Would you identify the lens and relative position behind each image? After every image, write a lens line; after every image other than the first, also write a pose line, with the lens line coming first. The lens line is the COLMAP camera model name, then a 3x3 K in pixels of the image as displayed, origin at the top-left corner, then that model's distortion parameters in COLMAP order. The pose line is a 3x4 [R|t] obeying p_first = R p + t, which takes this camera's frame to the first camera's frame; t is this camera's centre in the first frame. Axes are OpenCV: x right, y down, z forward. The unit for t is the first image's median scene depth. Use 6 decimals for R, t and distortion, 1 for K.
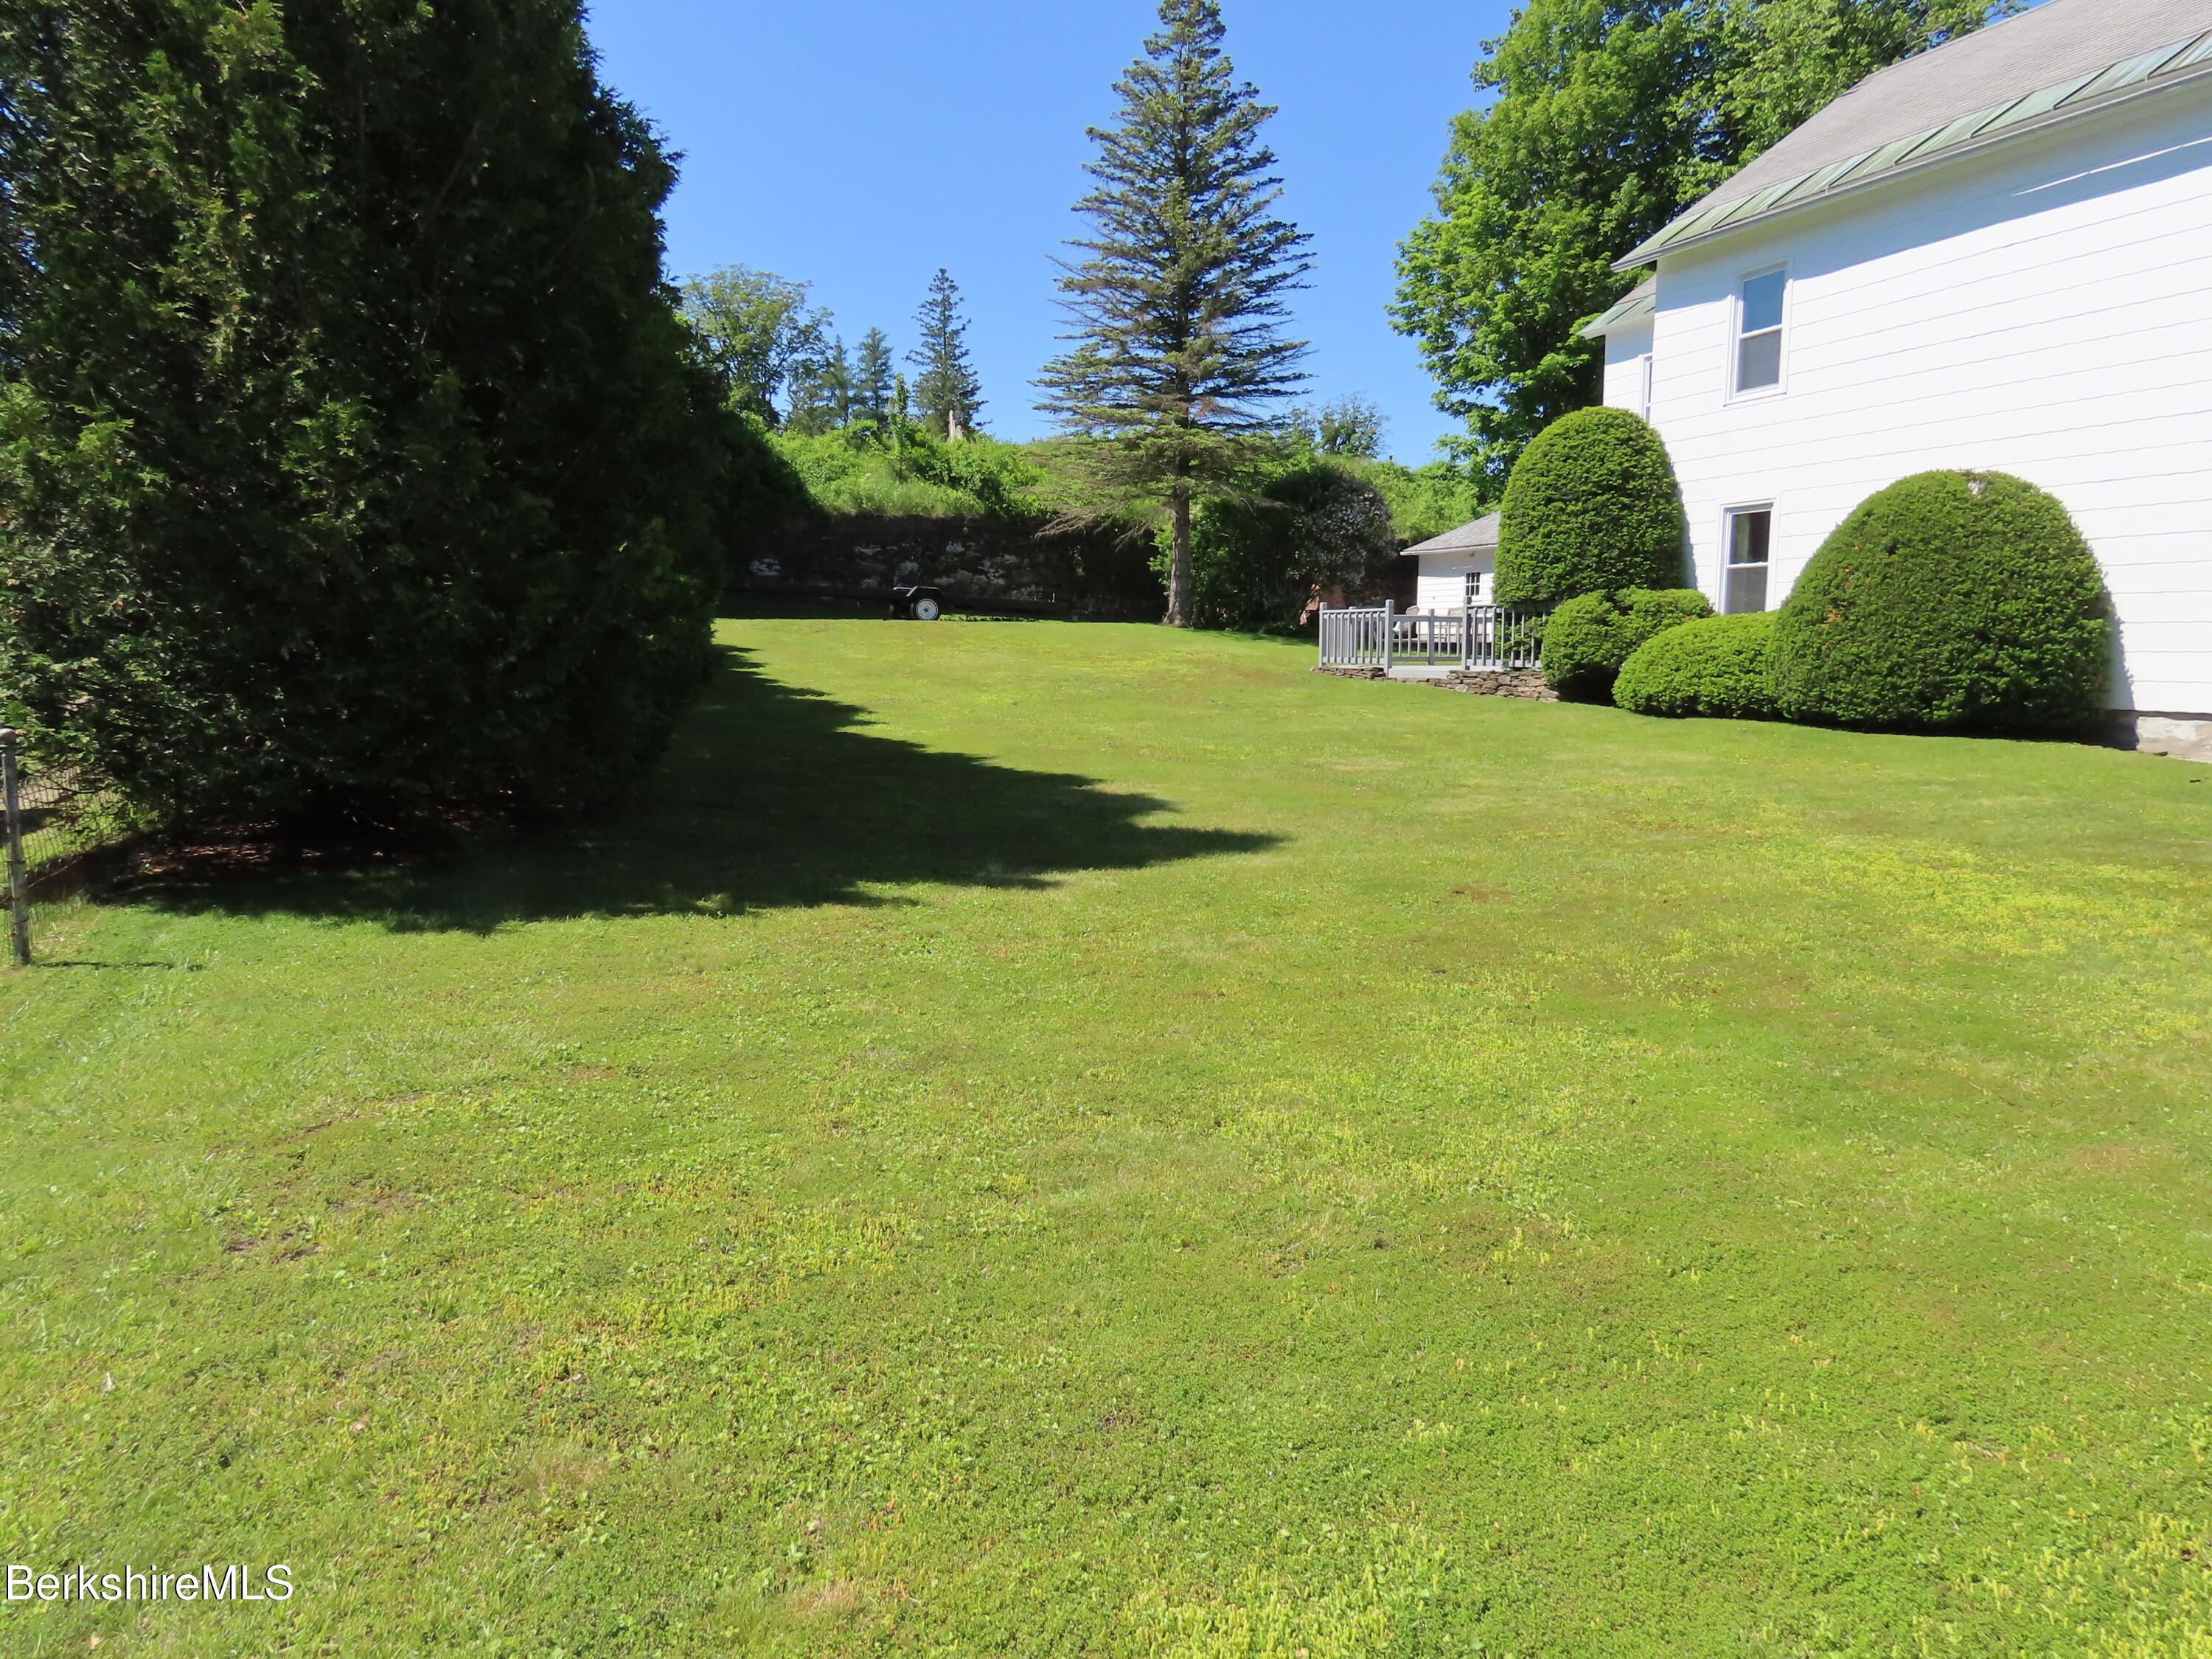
lens RADIAL K [[1398.0, 0, 1107.9], [0, 1398.0, 819.4], [0, 0, 1]] dist [-0.004698, -0.000201]
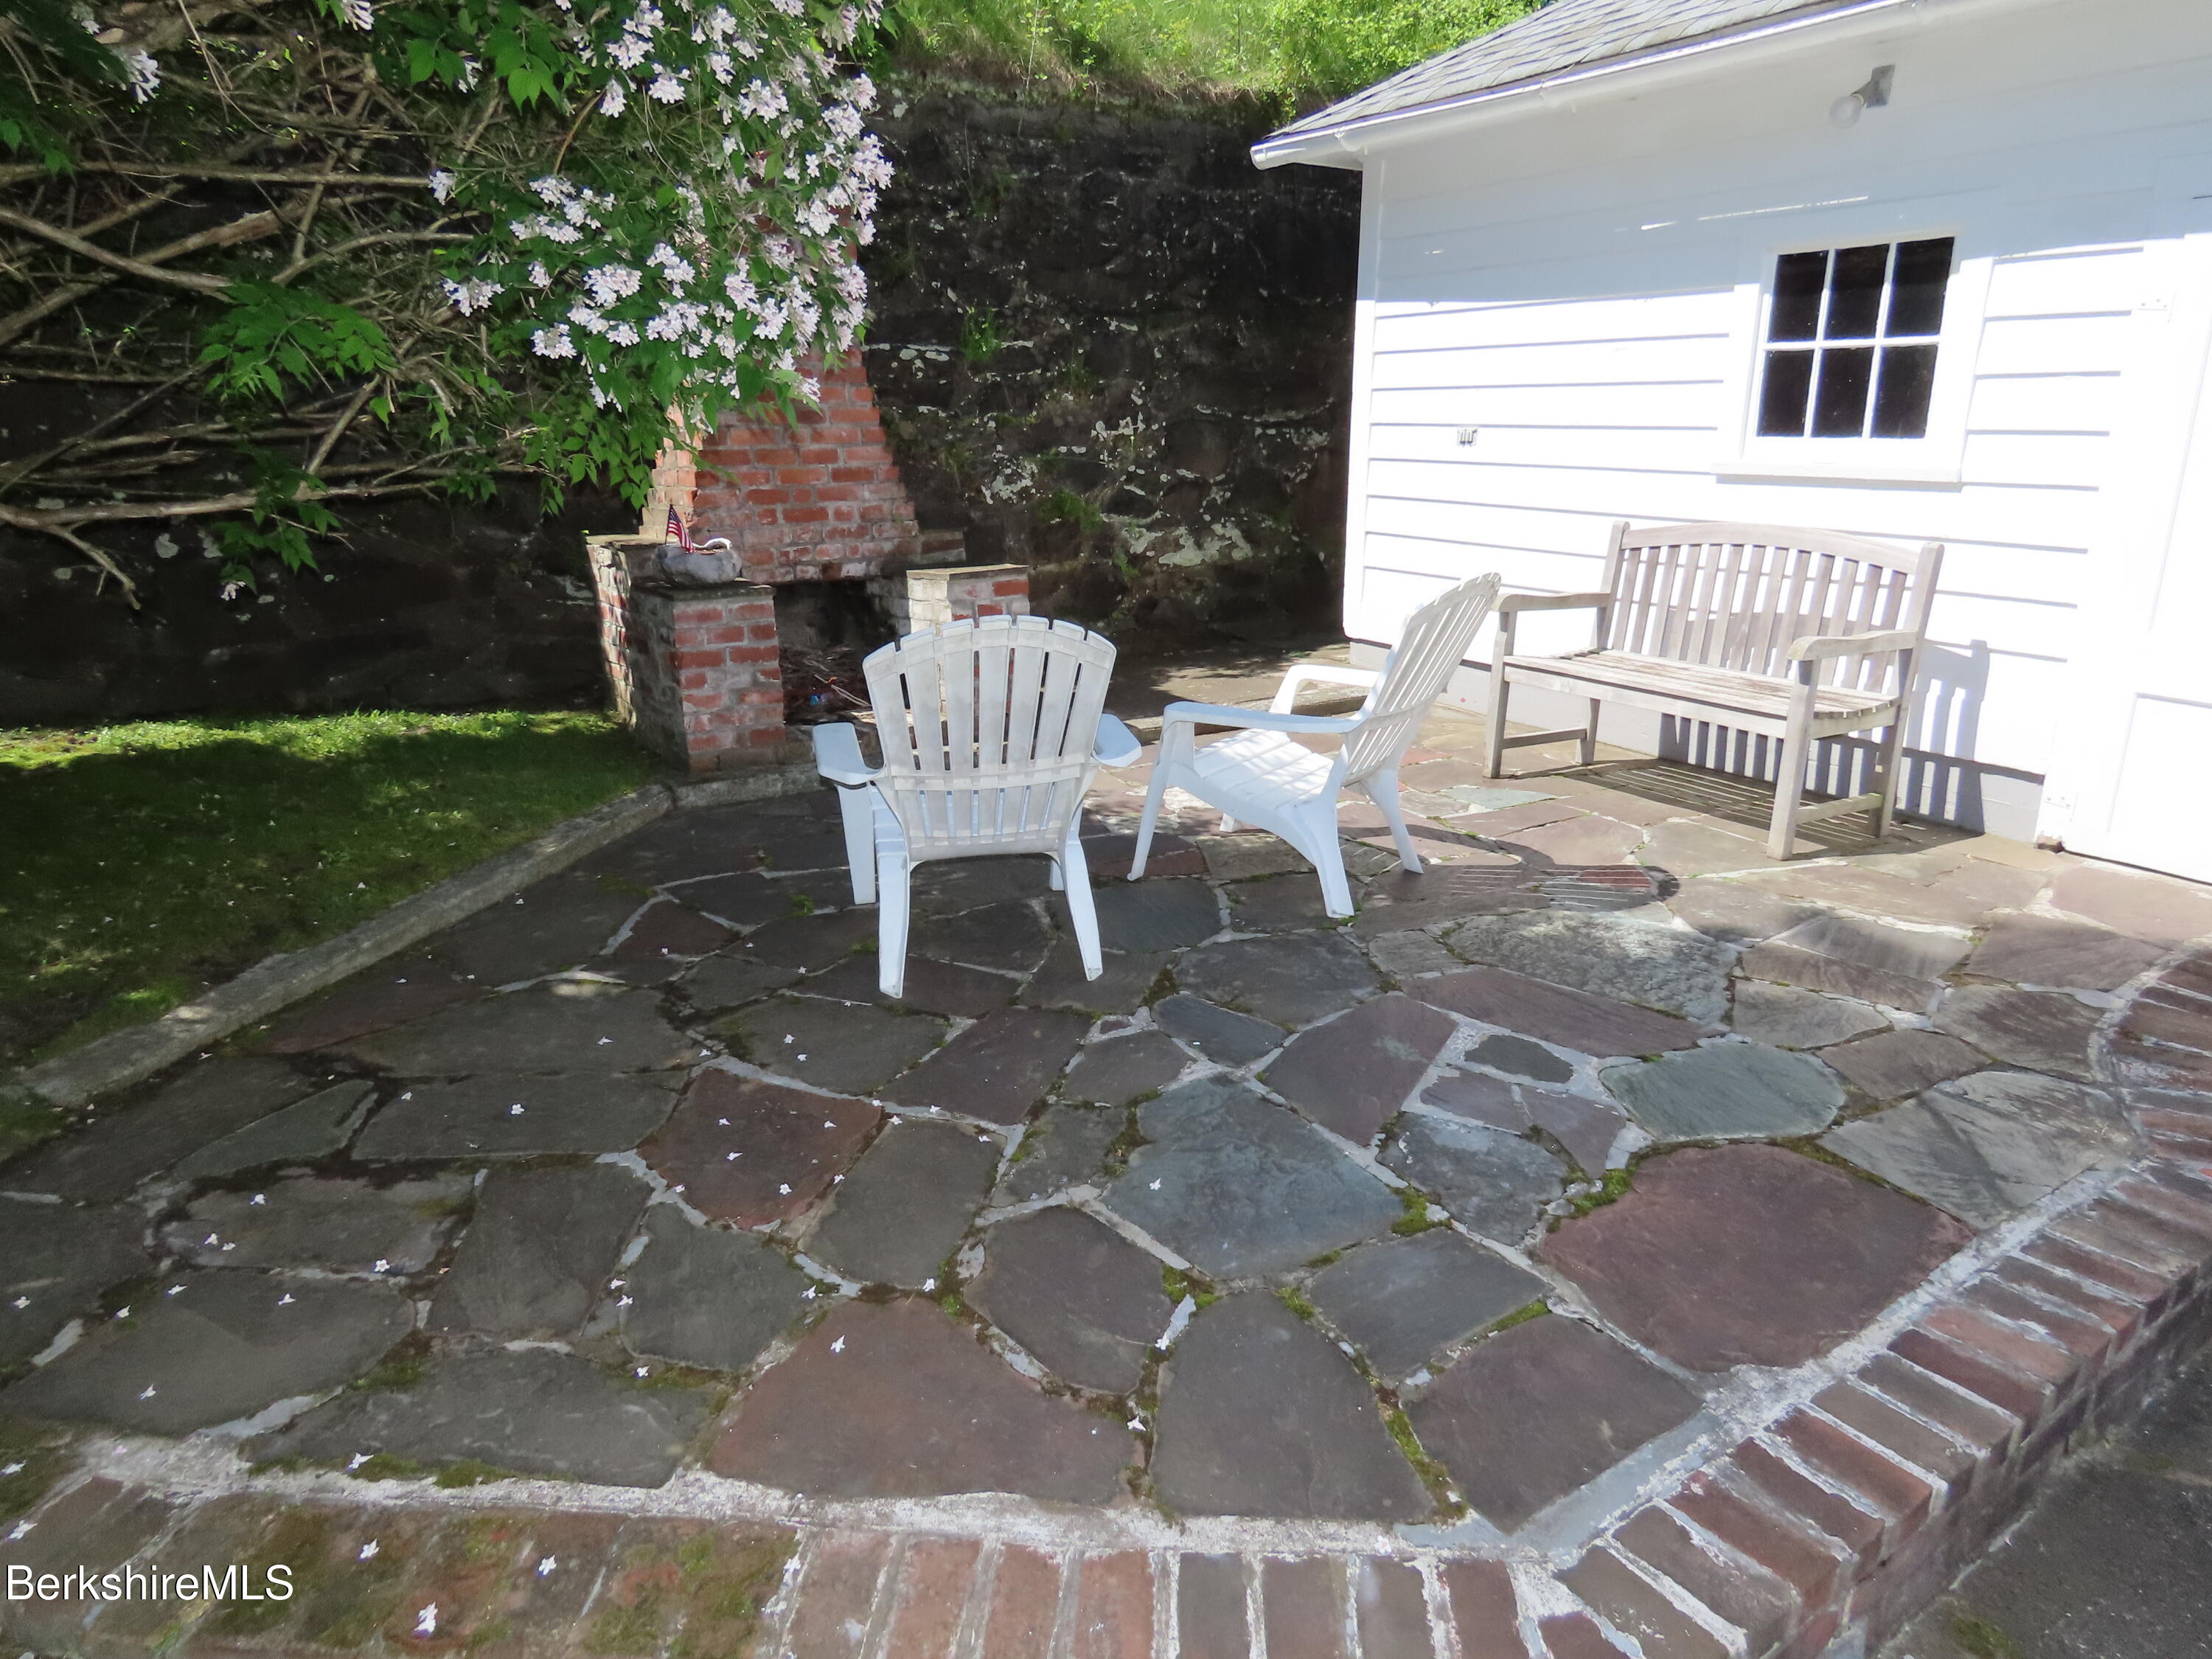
lens RADIAL K [[1398.0, 0, 1106.4], [0, 1398.0, 821.1], [0, 0, 1]] dist [-0.004698, -0.000201]
pose [[0.987417, -0.052123, 0.149303, 0.344848], [0.028539, 0.987352, 0.155951, -0.291455], [-0.155543, -0.149728, 0.976416, 1.745900]]
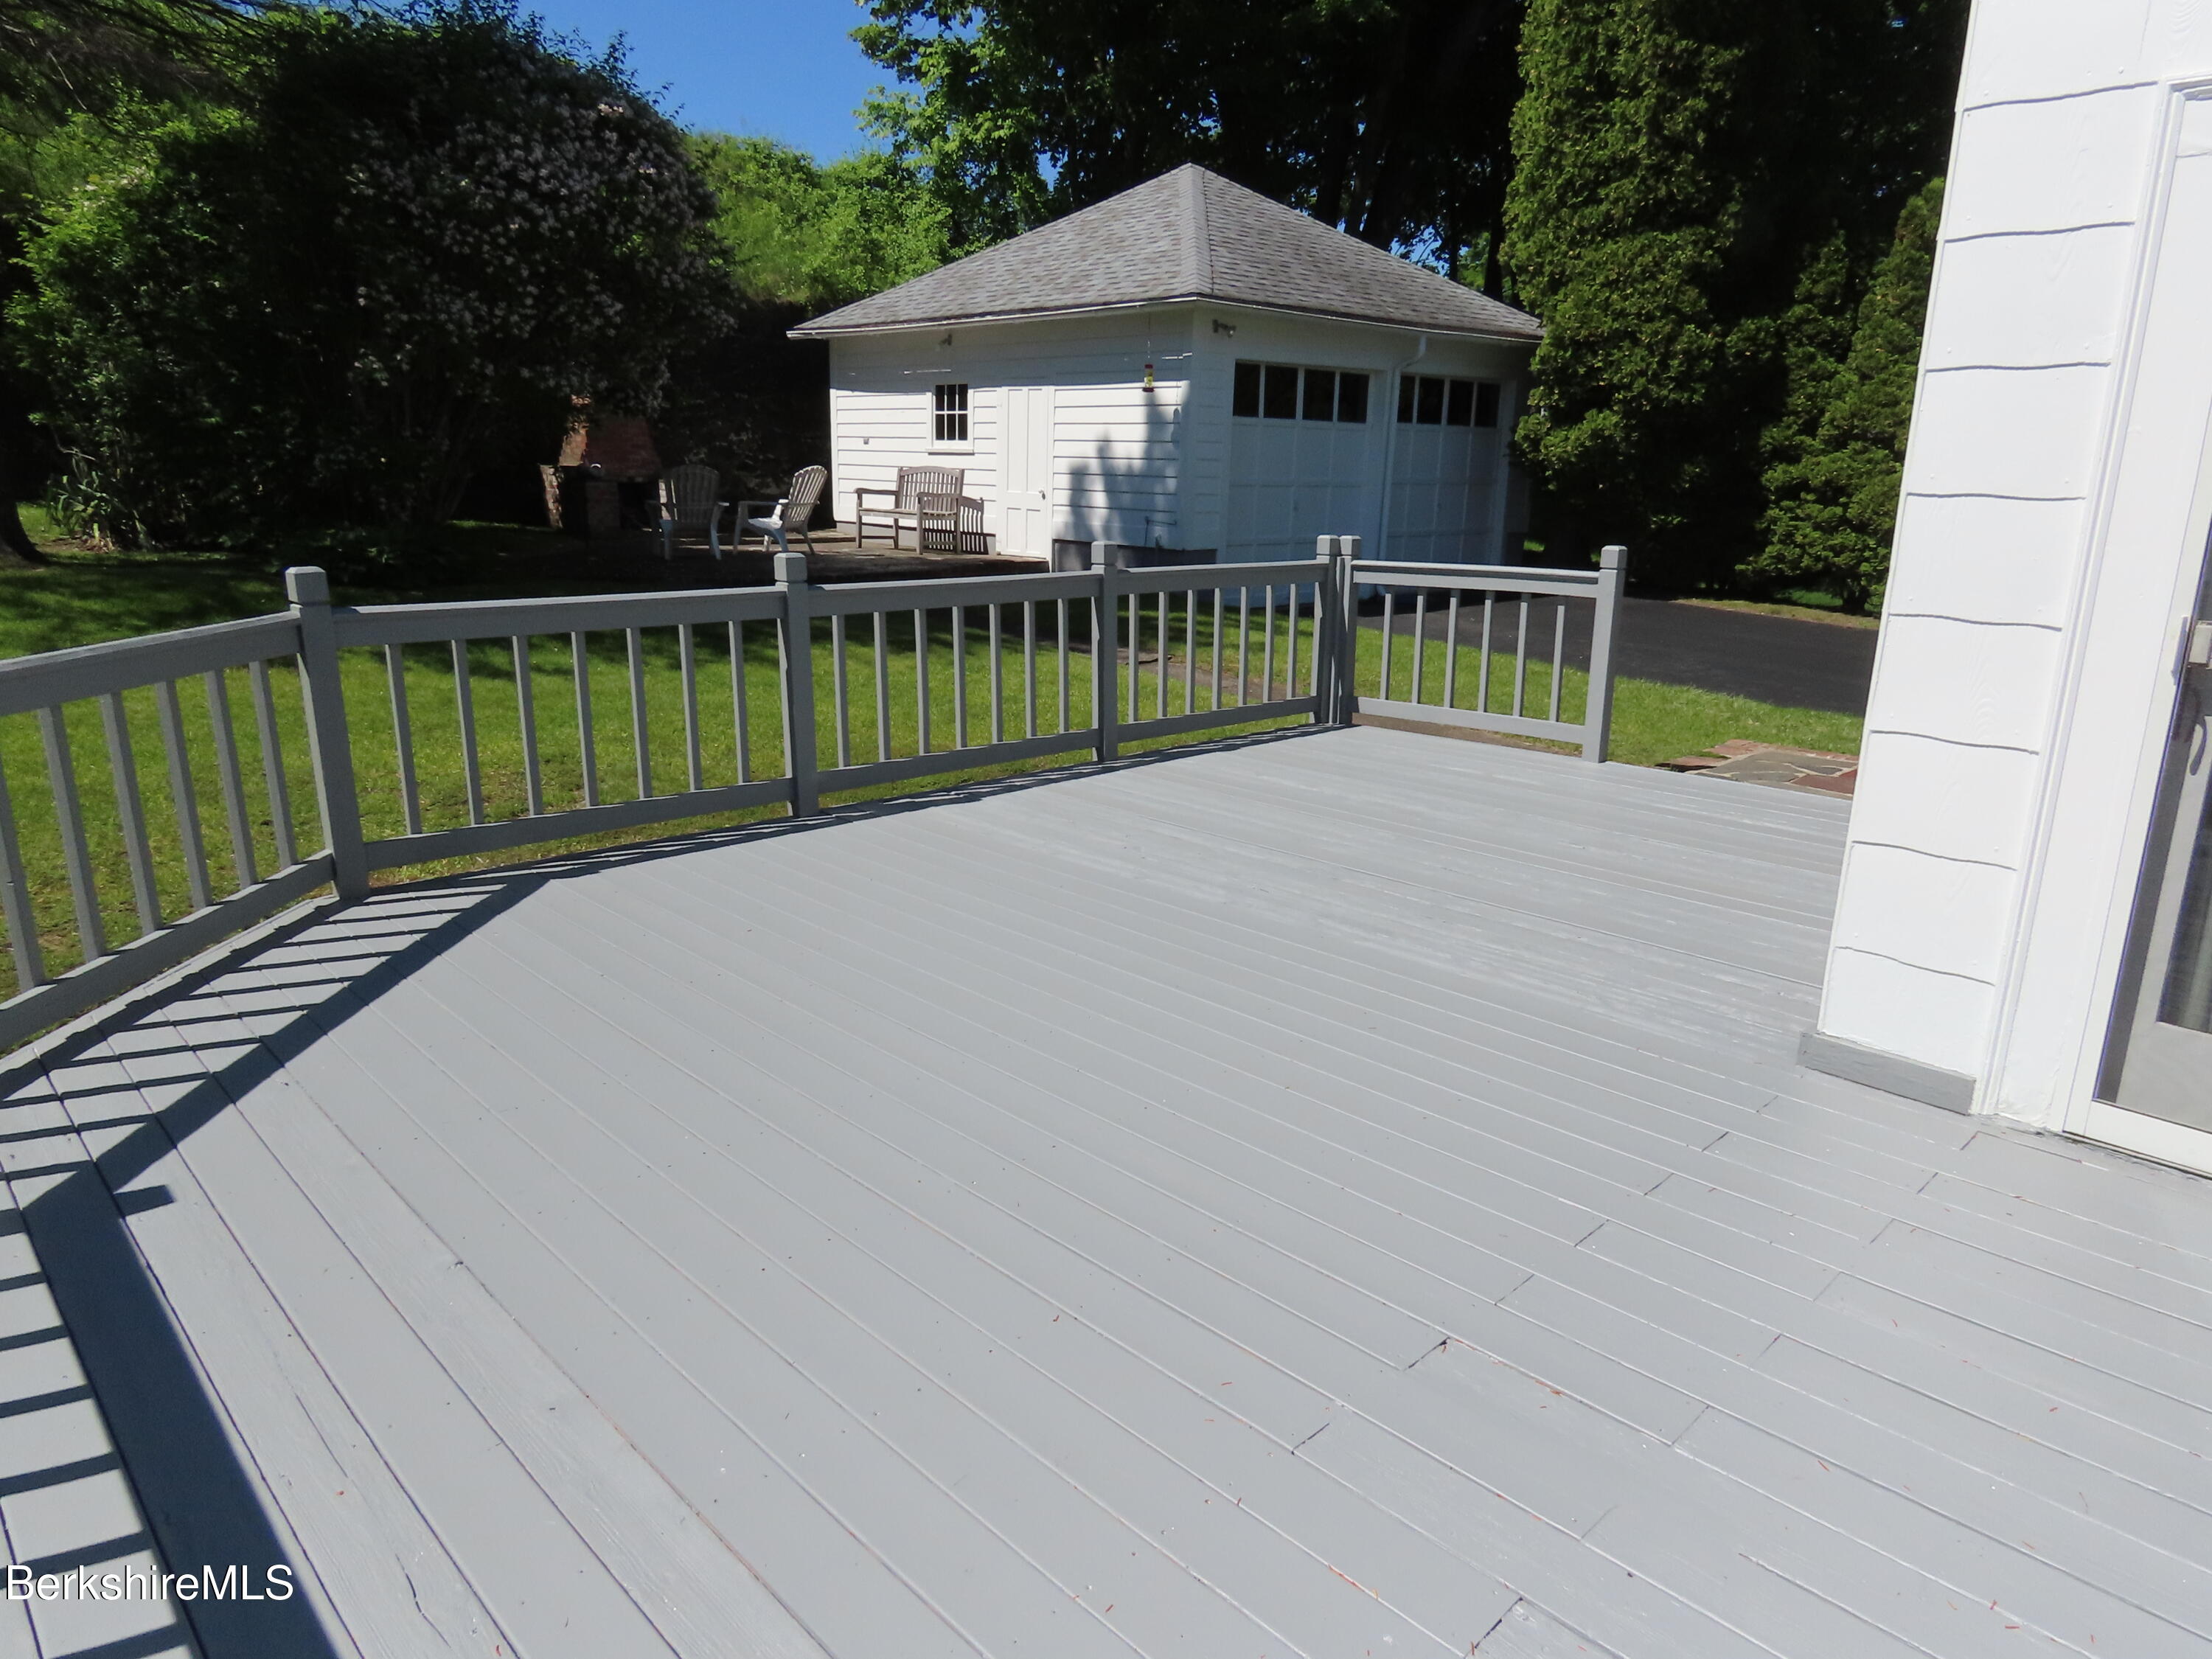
lens RADIAL K [[1398.0, 0, 1104.2], [0, 1398.0, 822.0], [0, 0, 1]] dist [-0.004698, -0.000201]
pose [[0.933788, -0.073357, 0.350227, 0.289657], [0.027609, 0.990613, 0.133878, -0.198249], [-0.356760, -0.115344, 0.927048, 1.134625]]
